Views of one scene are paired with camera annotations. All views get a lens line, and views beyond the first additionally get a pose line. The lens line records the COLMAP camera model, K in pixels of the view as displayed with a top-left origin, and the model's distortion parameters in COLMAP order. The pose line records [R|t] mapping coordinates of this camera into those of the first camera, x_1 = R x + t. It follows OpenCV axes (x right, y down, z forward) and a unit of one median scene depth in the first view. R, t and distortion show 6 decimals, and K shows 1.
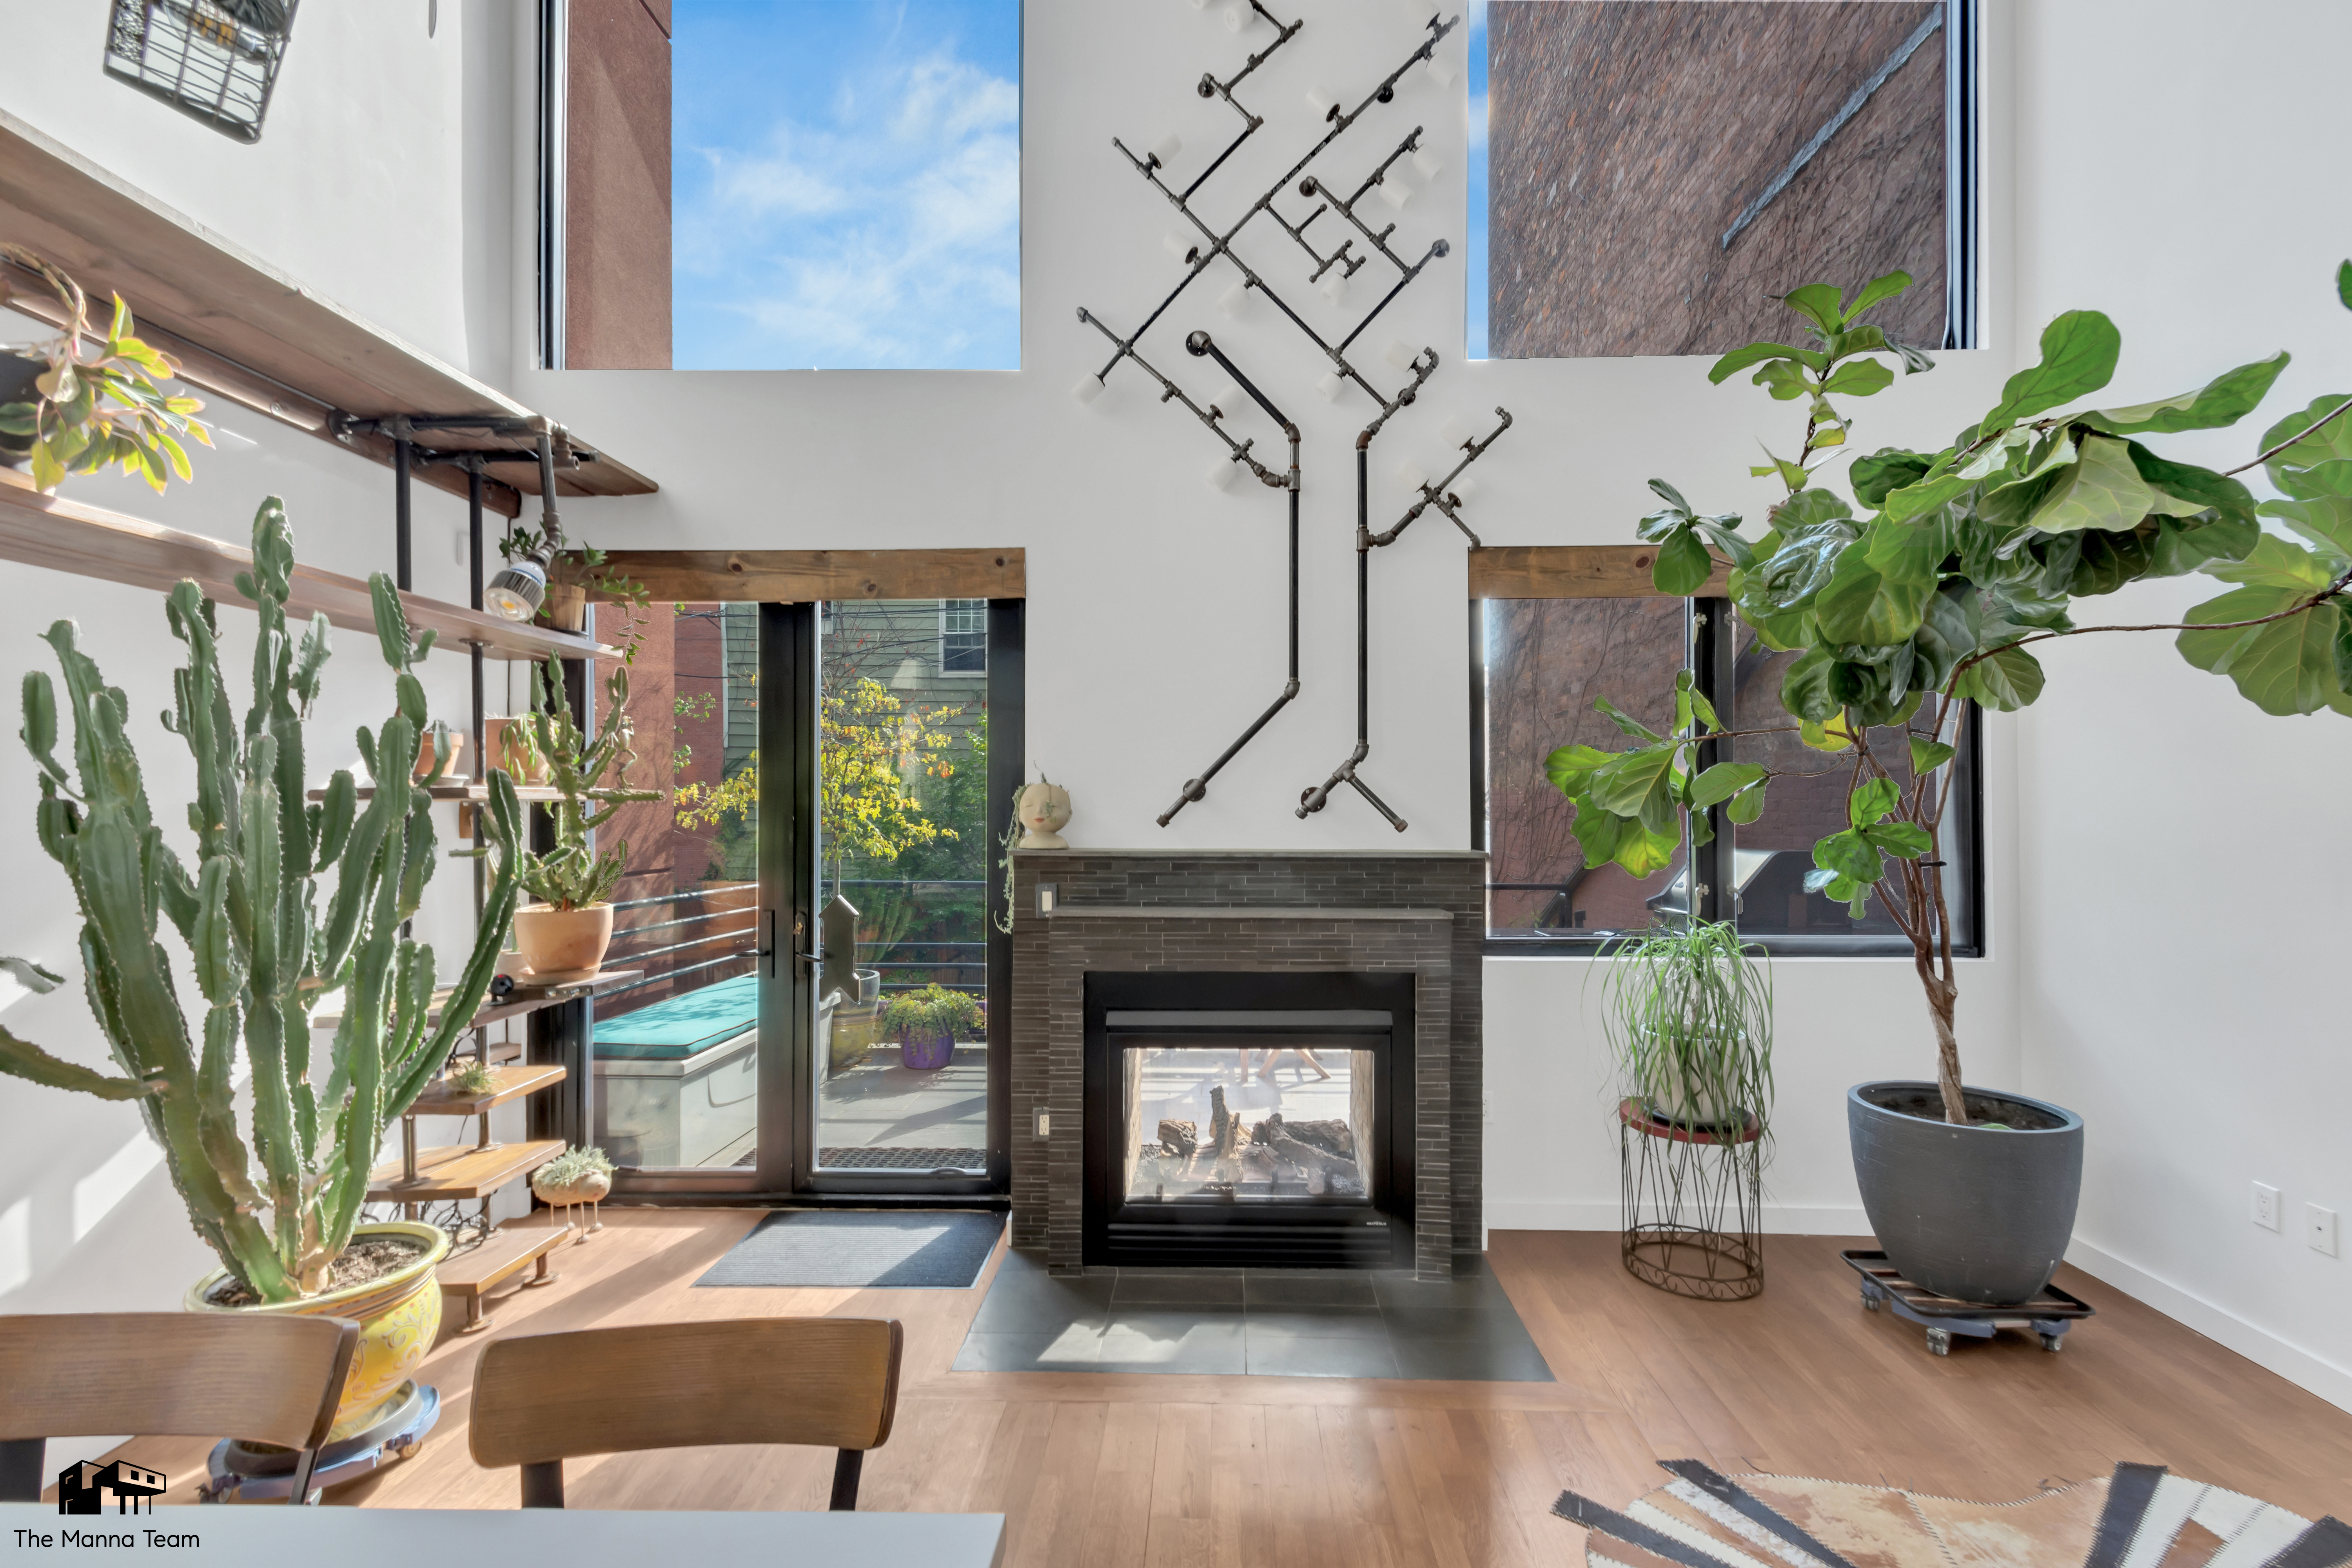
lens RADIAL K [[1029.8, 0, 1186.5], [0, 1029.8, 800.4], [0, 0, 1]] dist [0.014346, -0.002100]
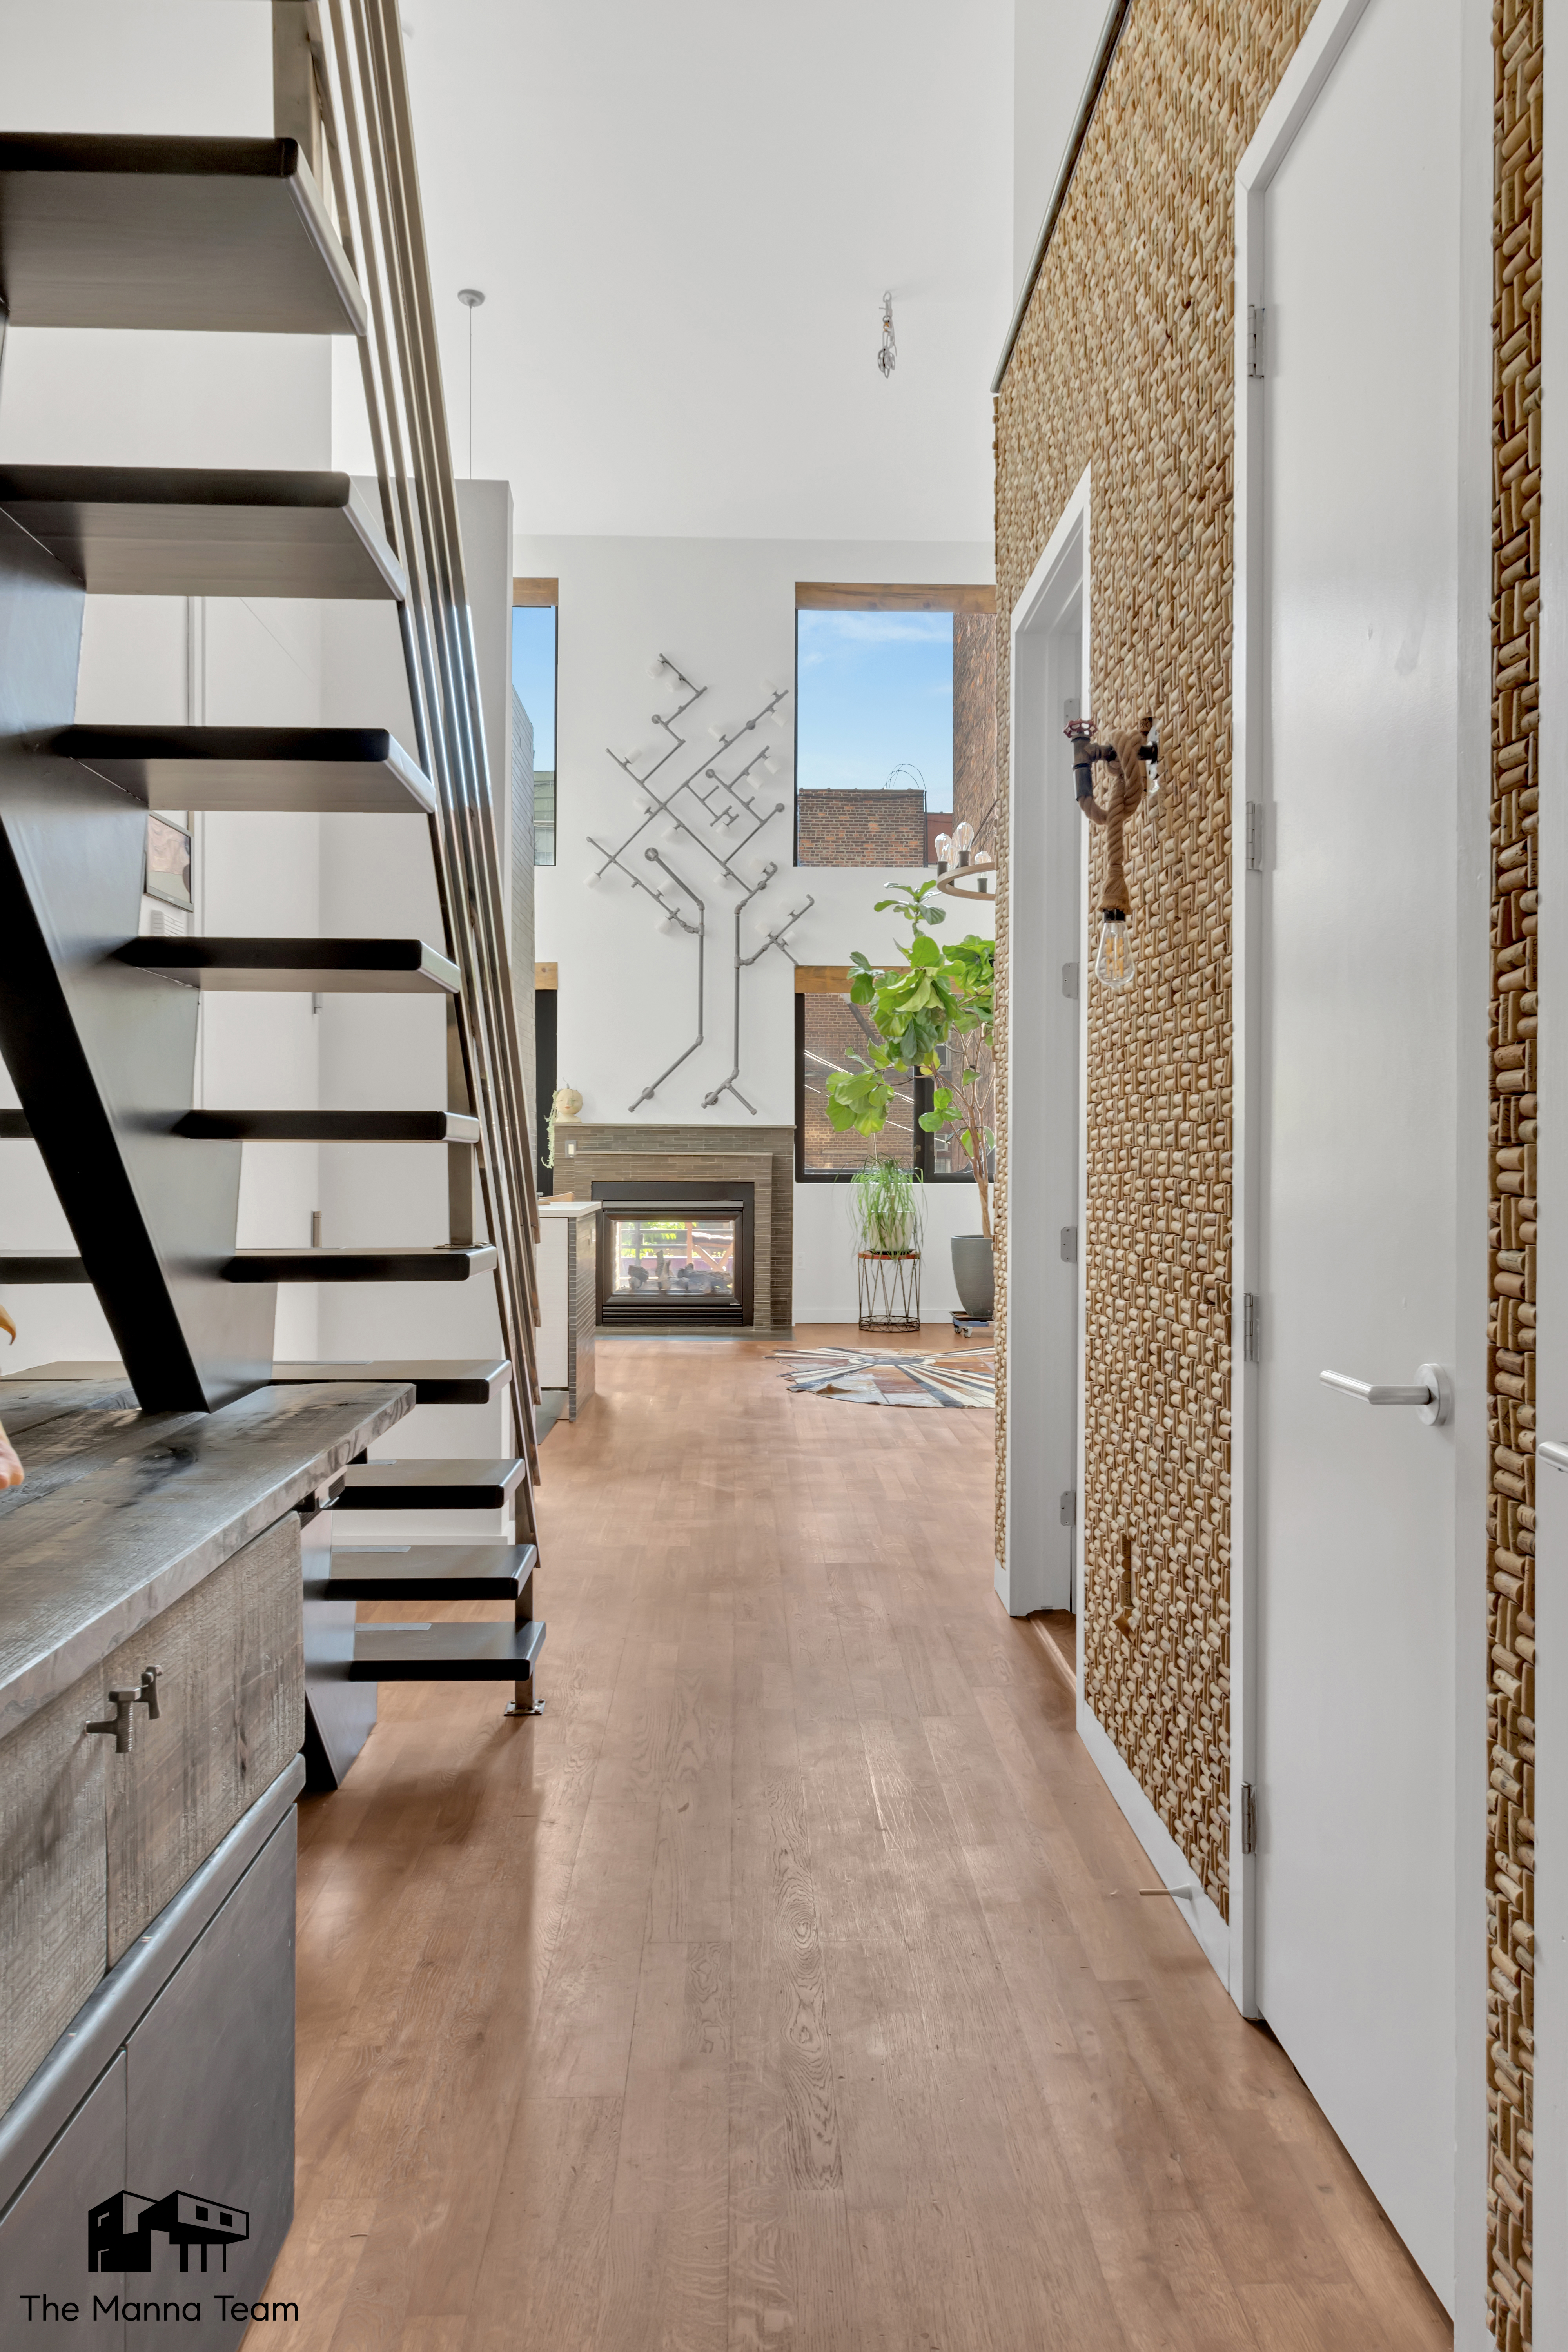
lens RADIAL K [[1818.8, 0, 802.0], [0, 1818.8, 1177.3], [0, 0, 1]] dist [0.000802, -0.001314]
pose [[0.997693, 0.004660, 0.067722, 0.066843], [-0.005585, 0.999894, 0.013476, 0.102418], [-0.067652, -0.013823, 0.997613, -2.449107]]
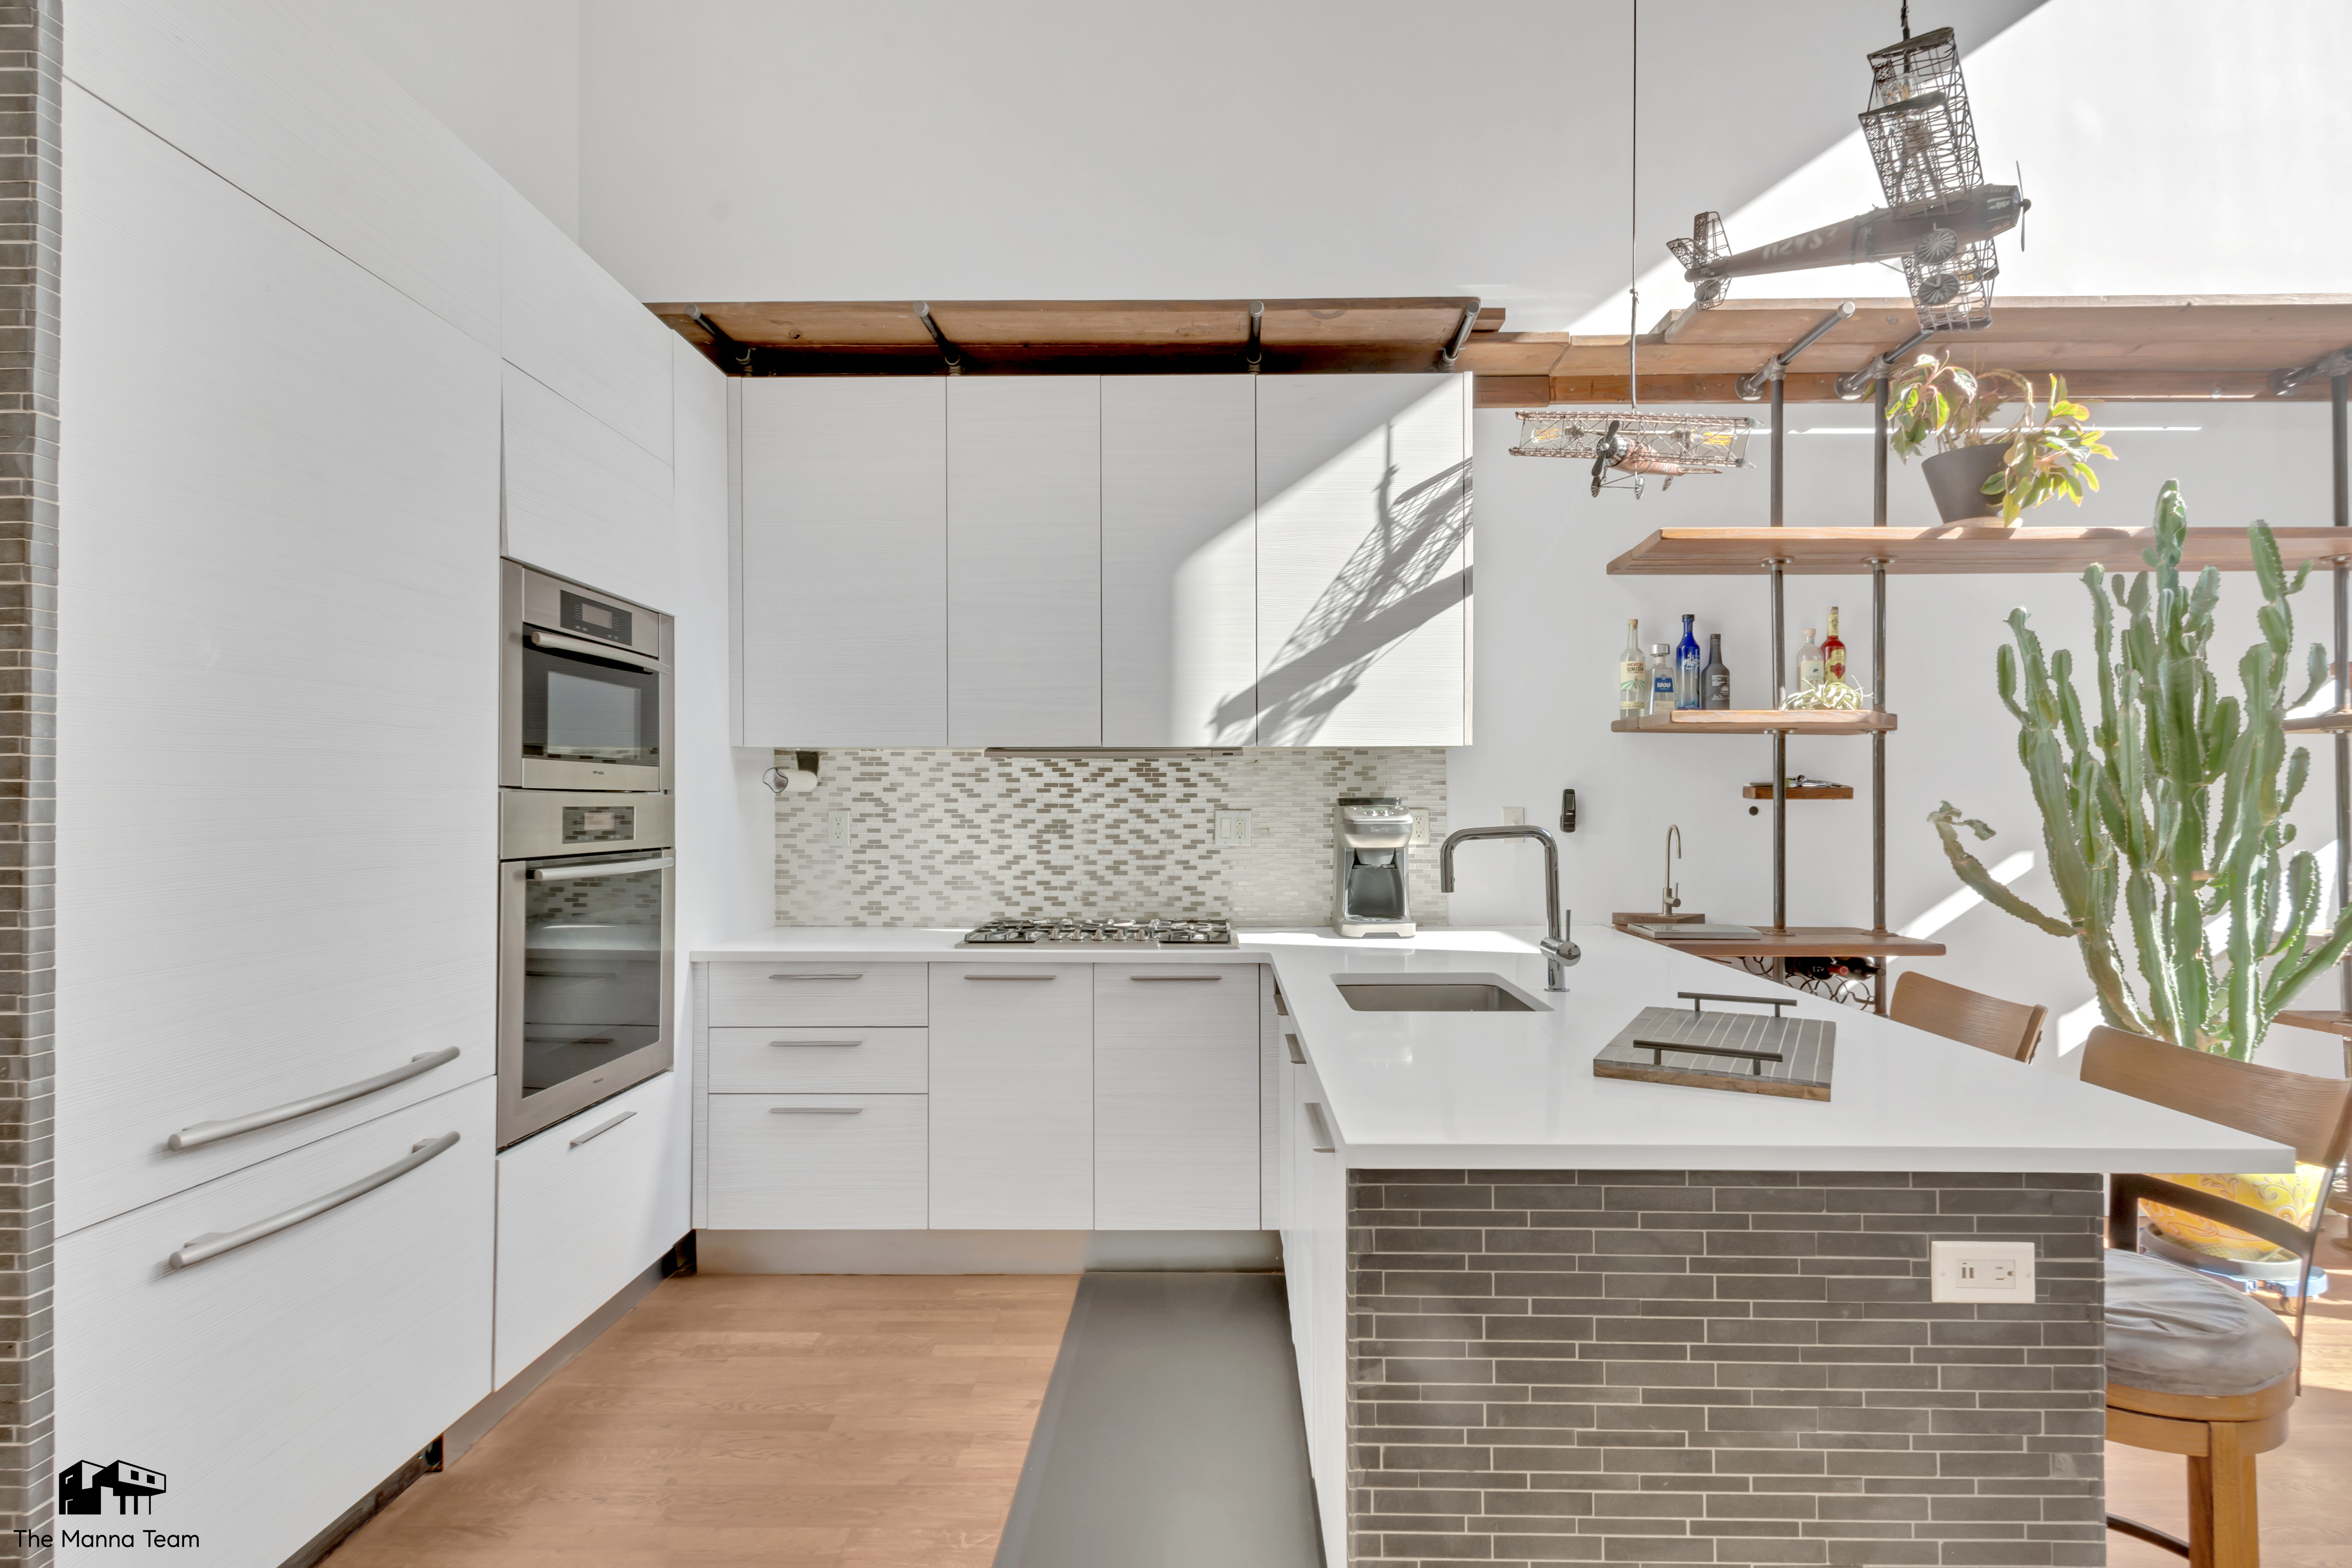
lens RADIAL K [[1184.9, 0, 1189.1], [0, 1184.9, 789.7], [0, 0, 1]] dist [0.010841, -0.001869]
pose [[0.006163, -0.006212, -0.999962, 0.353804], [0.009959, 0.999931, -0.006151, 0.049046], [0.999931, -0.009921, 0.006225, -0.118751]]
